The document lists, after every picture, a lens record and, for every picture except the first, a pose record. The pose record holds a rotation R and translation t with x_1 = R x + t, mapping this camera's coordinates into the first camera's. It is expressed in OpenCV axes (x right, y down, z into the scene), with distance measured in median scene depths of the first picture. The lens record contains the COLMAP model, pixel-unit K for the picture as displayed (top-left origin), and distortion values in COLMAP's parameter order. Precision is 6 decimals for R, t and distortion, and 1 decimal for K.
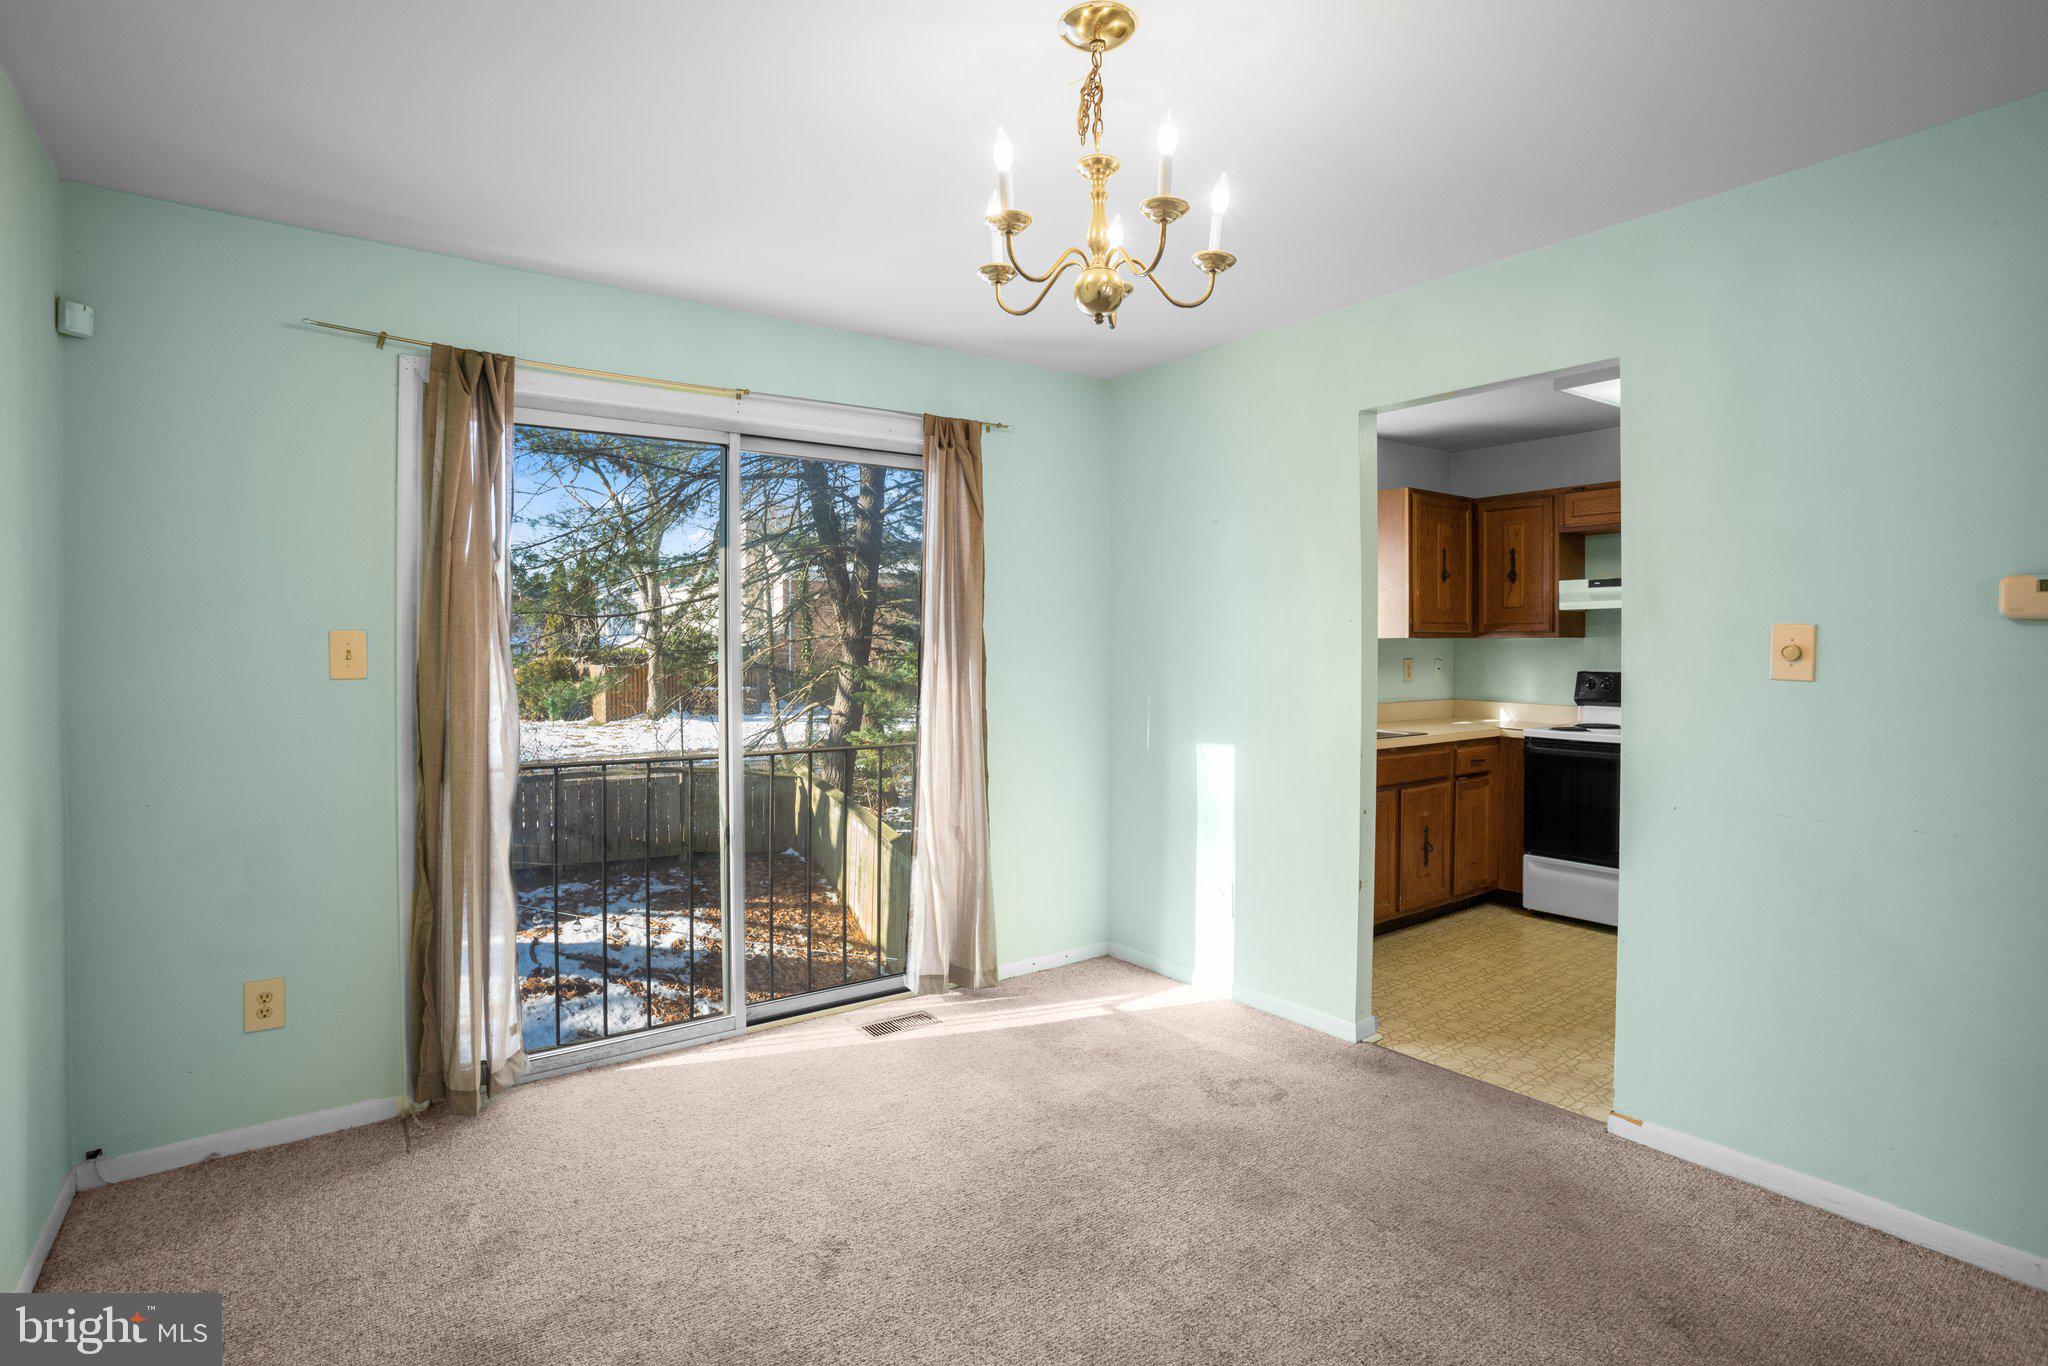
lens RADIAL K [[1012.4, 0, 992.6], [0, 1012.4, 652.5], [0, 0, 1]] dist [-0.073768, 0.032448]
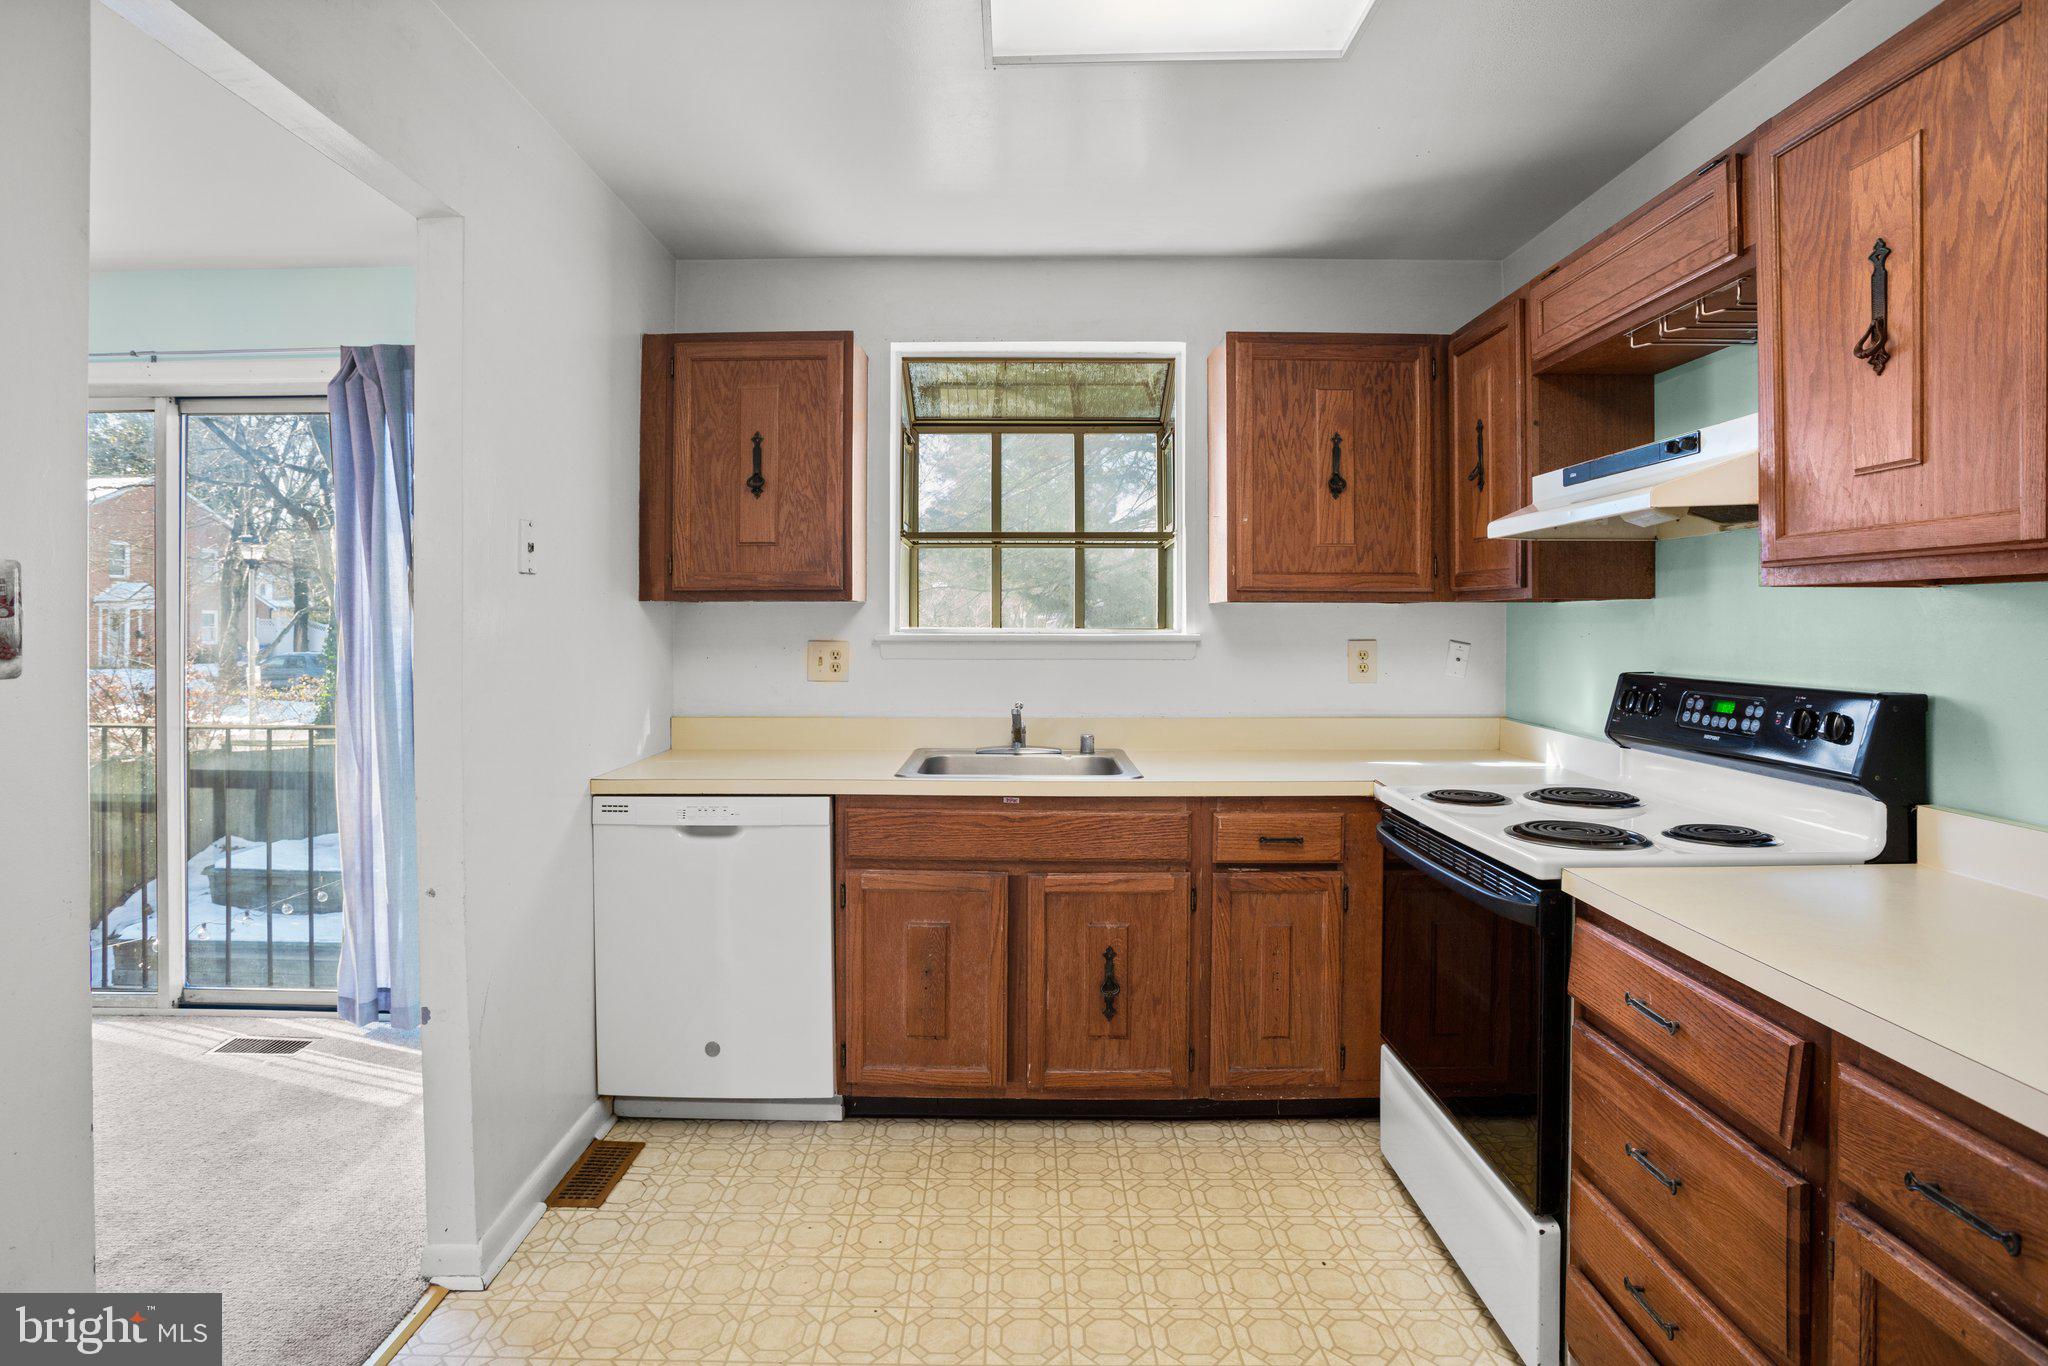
lens RADIAL K [[1027.0, 0, 1012.3], [0, 1027.0, 616.1], [0, 0, 1]] dist [-0.074942, 0.031215]
pose [[0.809913, 0.000017, -0.586550, 0.980685], [-0.006455, 0.999940, -0.008884, -0.001271], [0.586514, 0.010982, 0.809865, 0.708382]]
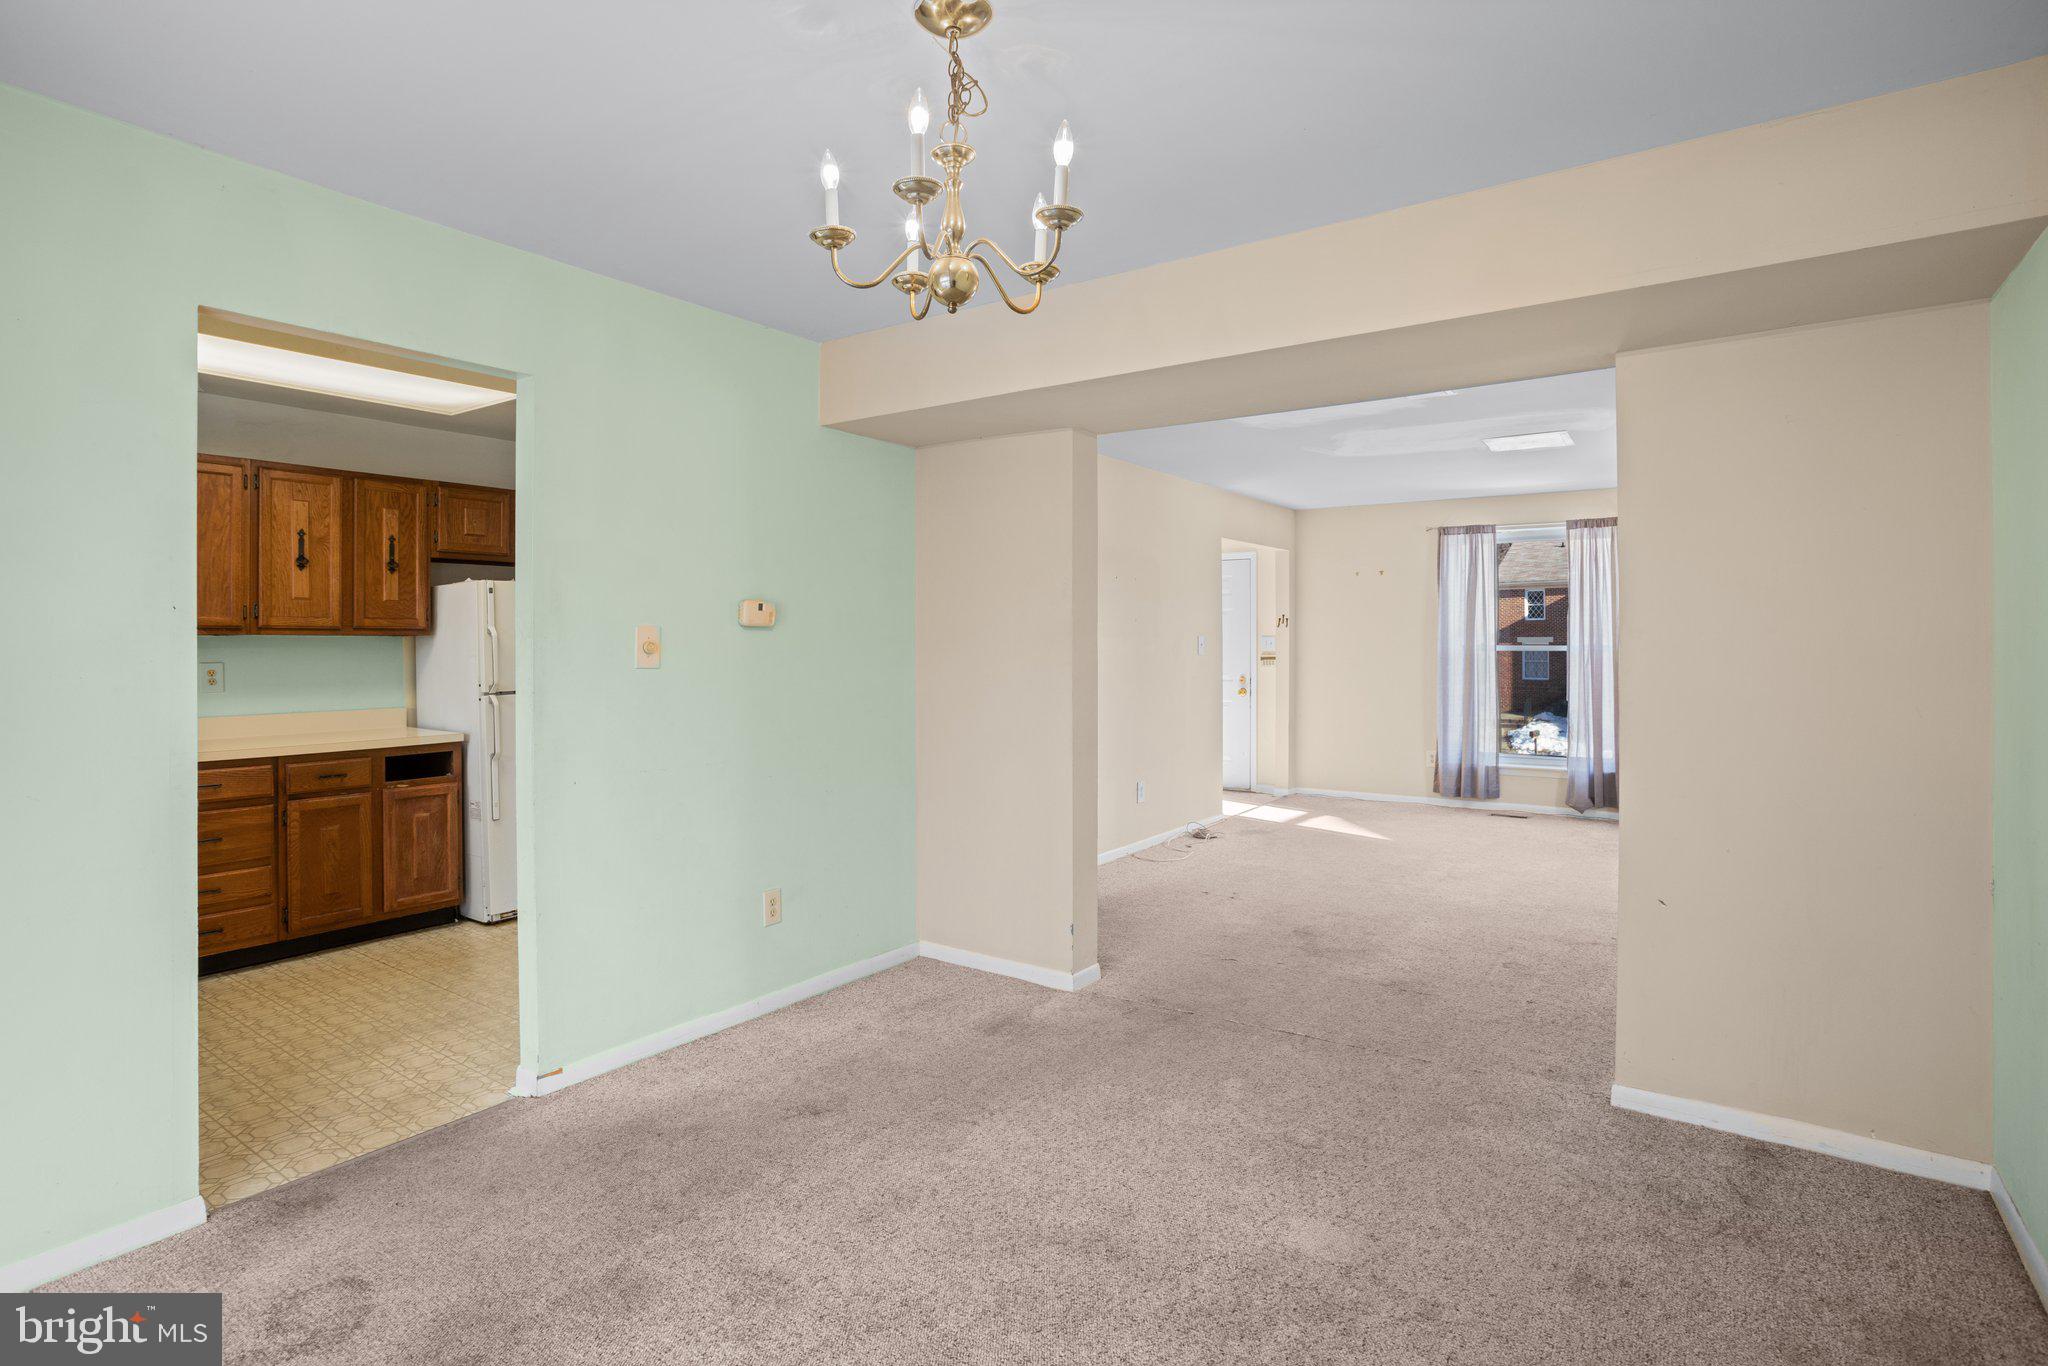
lens RADIAL K [[1023.9, 0, 1028.0], [0, 1023.9, 636.4], [0, 0, 1]] dist [-0.069175, 0.029484]
pose [[-0.335557, 0.007904, 0.941987, -0.460402], [0.010809, 0.999931, -0.004540, -0.003283], [-0.941958, 0.008658, -0.335620, 0.674116]]
